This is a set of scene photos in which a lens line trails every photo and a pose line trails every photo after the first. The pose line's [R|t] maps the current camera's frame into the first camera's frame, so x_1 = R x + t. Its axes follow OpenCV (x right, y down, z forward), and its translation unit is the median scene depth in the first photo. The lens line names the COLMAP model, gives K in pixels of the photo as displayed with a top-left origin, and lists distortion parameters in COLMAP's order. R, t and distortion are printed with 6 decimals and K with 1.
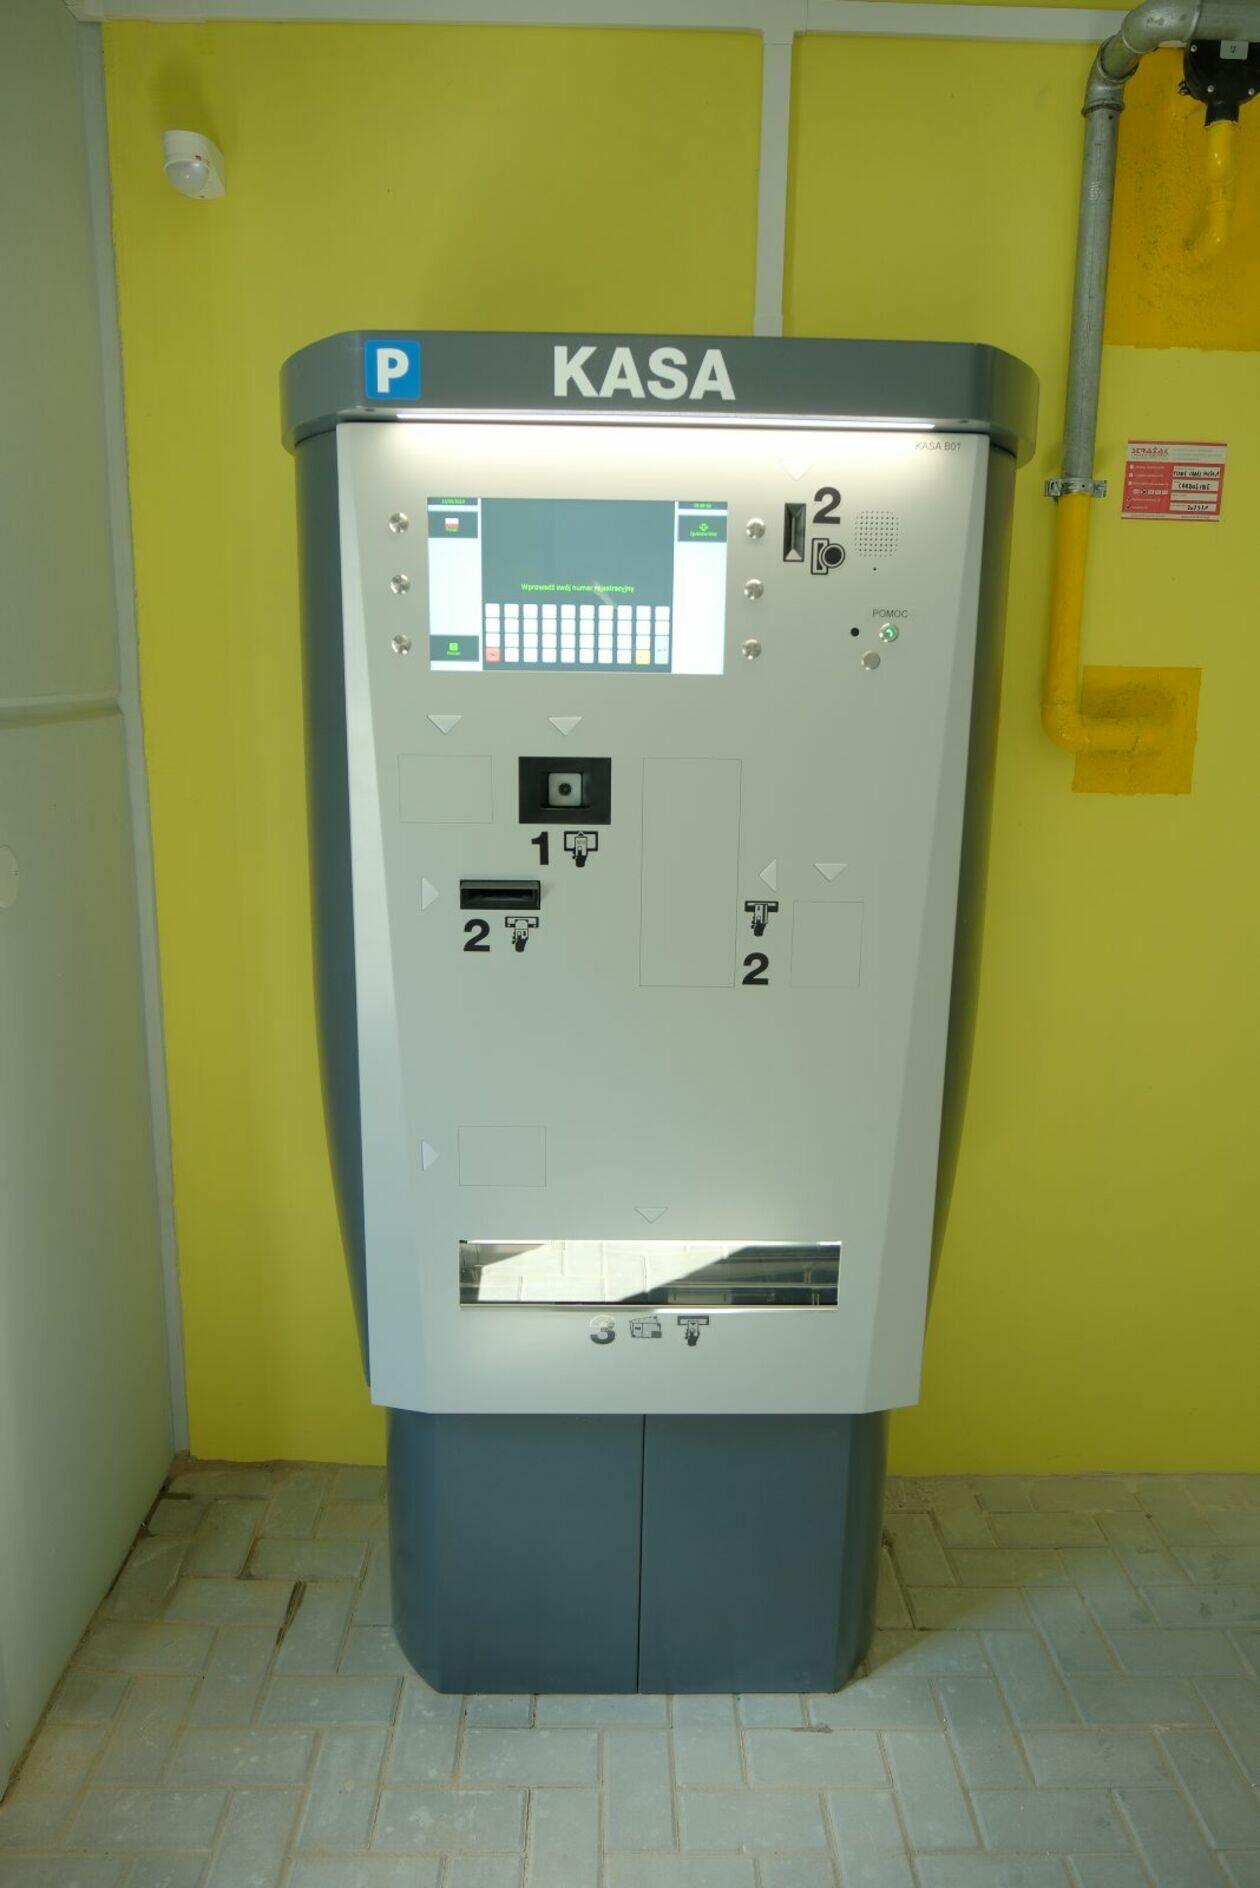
lens RADIAL K [[1267.1, 0, 631.1], [0, 1267.1, 942.9], [0, 0, 1]] dist [-0.030751, 0.028097]
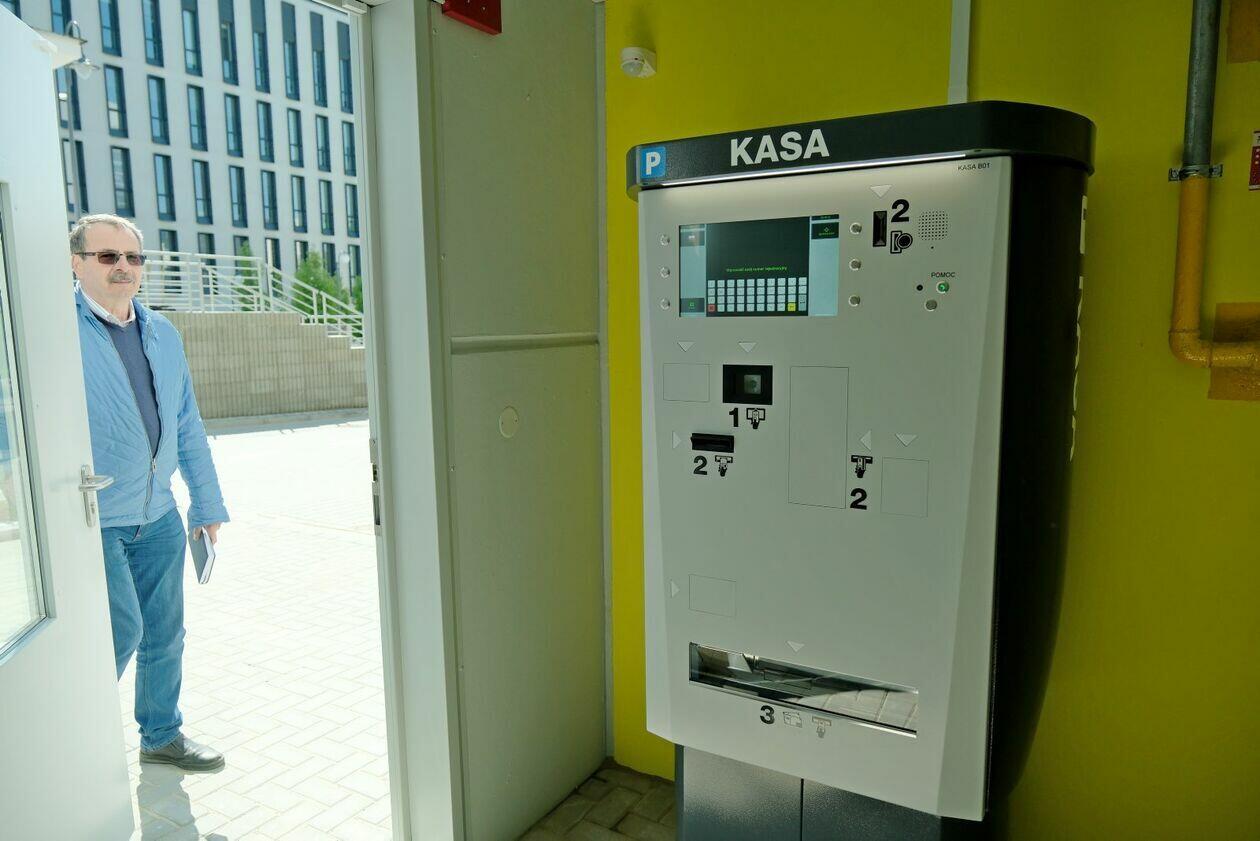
lens RADIAL K [[845.6, 0, 625.3], [0, 845.6, 423.7], [0, 0, 1]] dist [-0.030751, 0.028097]
pose [[0.849082, 0.042755, -0.526527, 0.425823], [-0.090316, 0.993793, -0.064947, 0.023574], [0.520482, 0.102699, 0.847674, -0.061159]]
